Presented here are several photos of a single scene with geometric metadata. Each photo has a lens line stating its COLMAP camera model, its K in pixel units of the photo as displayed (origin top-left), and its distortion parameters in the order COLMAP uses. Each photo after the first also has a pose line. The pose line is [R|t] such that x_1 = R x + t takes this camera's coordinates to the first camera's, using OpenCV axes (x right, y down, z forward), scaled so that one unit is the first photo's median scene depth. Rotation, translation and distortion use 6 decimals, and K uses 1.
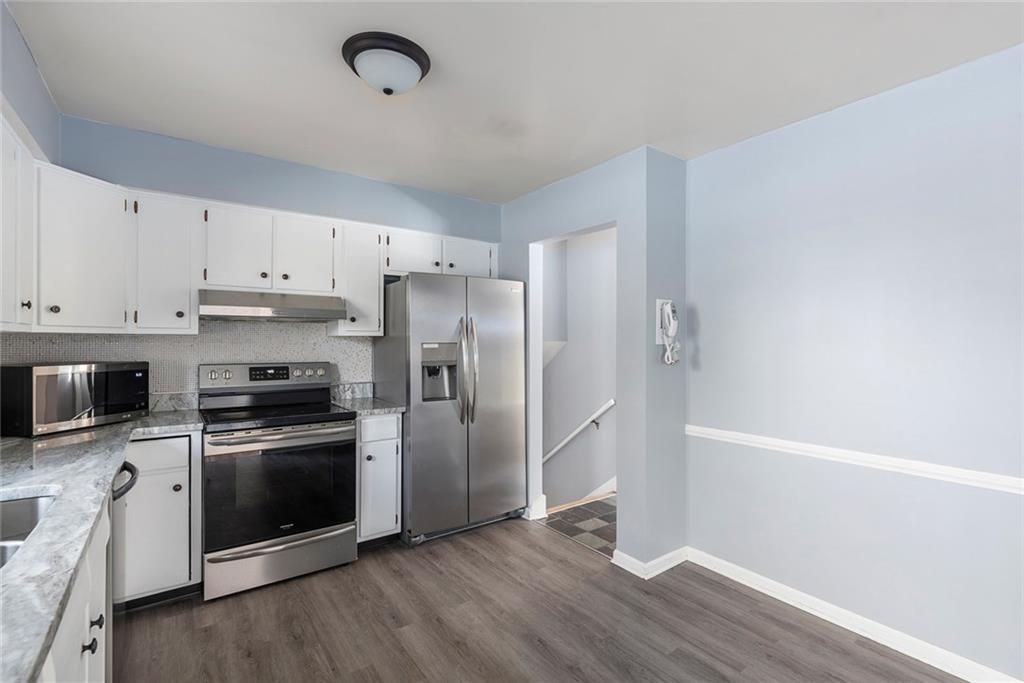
lens RADIAL K [[465.2, 0, 519.1], [0, 465.2, 343.7], [0, 0, 1]] dist [0.002747, 0.000134]
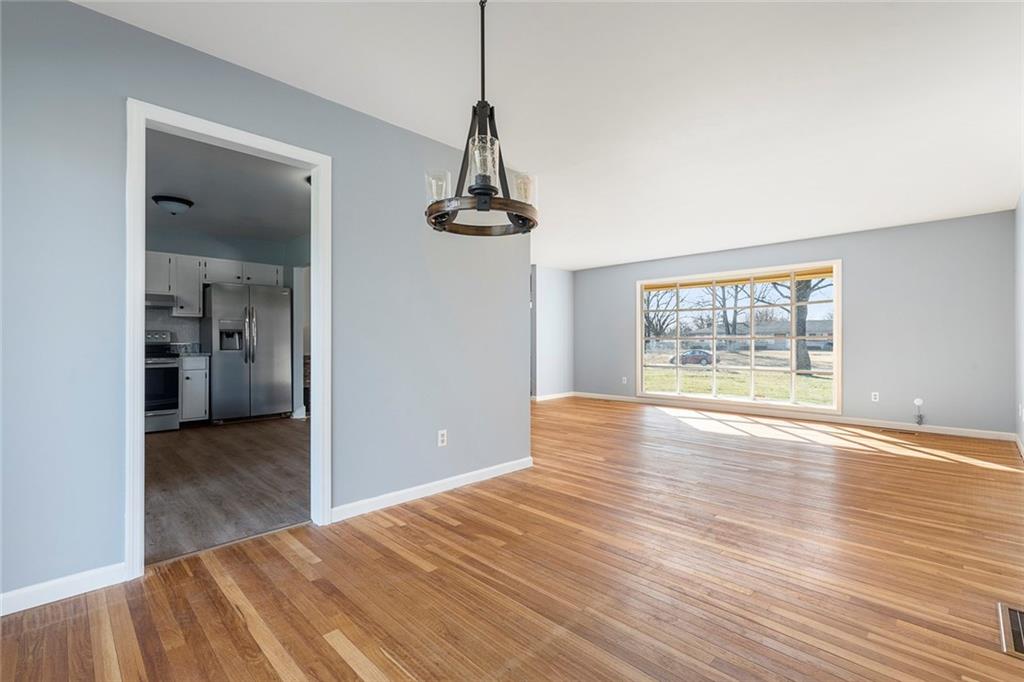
lens RADIAL K [[442.5, 0, 515.2], [0, 442.5, 339.7], [0, 0, 1]] dist [-0.000573, -0.002540]
pose [[0.986161, -0.003223, 0.165762, 0.695212], [0.004468, 0.999965, -0.007143, 0.100215], [-0.165733, 0.007784, 0.986140, -1.009594]]
